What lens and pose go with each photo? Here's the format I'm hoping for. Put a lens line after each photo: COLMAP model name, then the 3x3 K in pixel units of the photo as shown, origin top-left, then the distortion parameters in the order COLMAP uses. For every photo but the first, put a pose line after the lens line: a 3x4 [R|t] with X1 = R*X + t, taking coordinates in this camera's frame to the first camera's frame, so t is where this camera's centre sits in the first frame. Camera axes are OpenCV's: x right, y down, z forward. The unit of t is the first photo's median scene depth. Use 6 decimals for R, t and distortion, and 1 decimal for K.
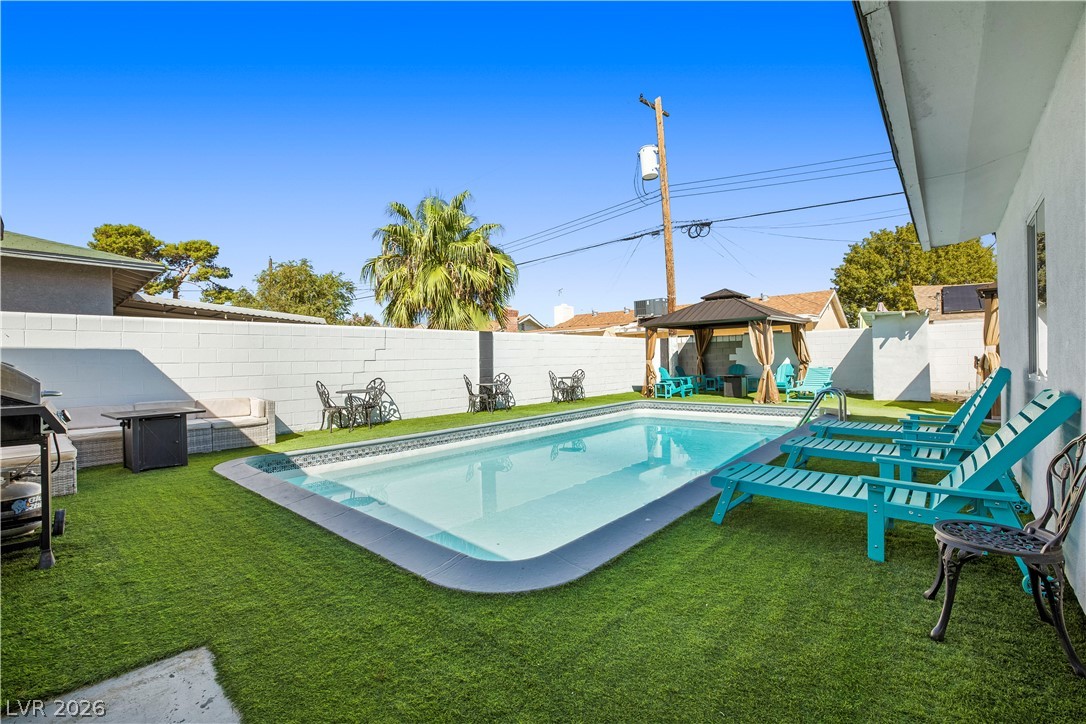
lens RADIAL K [[470.2, 0, 548.0], [0, 470.2, 362.4], [0, 0, 1]] dist [-0.003081, -0.000116]
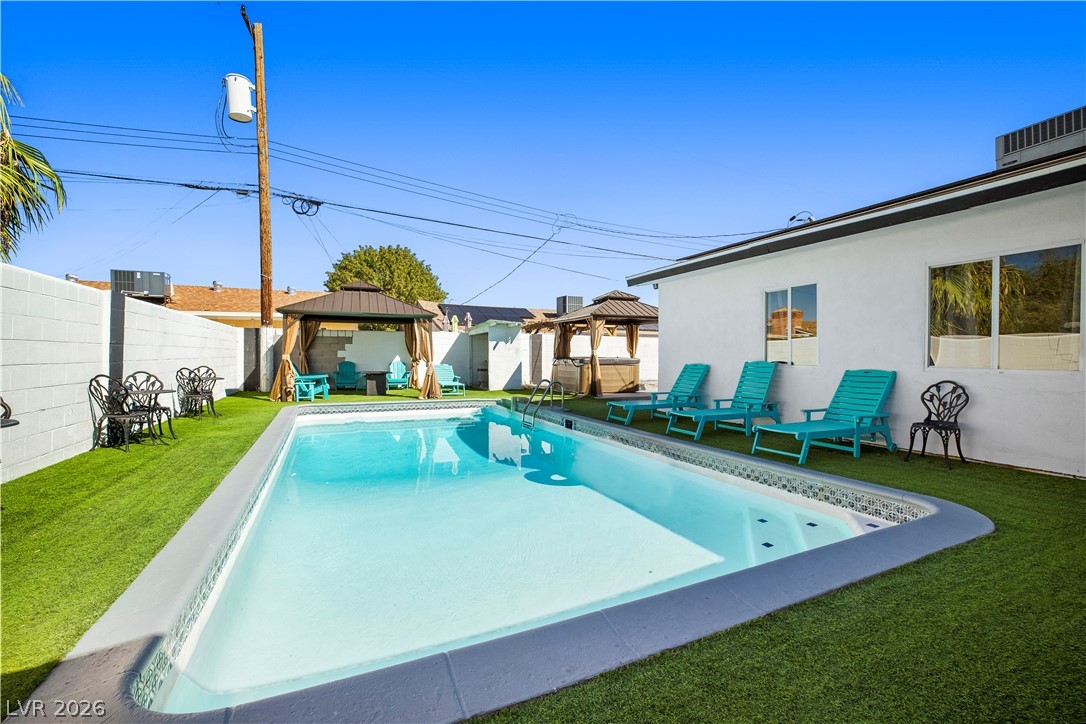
lens RADIAL K [[470.2, 0, 548.0], [0, 470.2, 362.4], [0, 0, 1]] dist [-0.003081, -0.000116]
pose [[0.434526, 0.006922, 0.900633, -0.266507], [-0.006985, 0.999966, -0.004315, 0.007196], [-0.900632, -0.004416, 0.434560, 0.218012]]
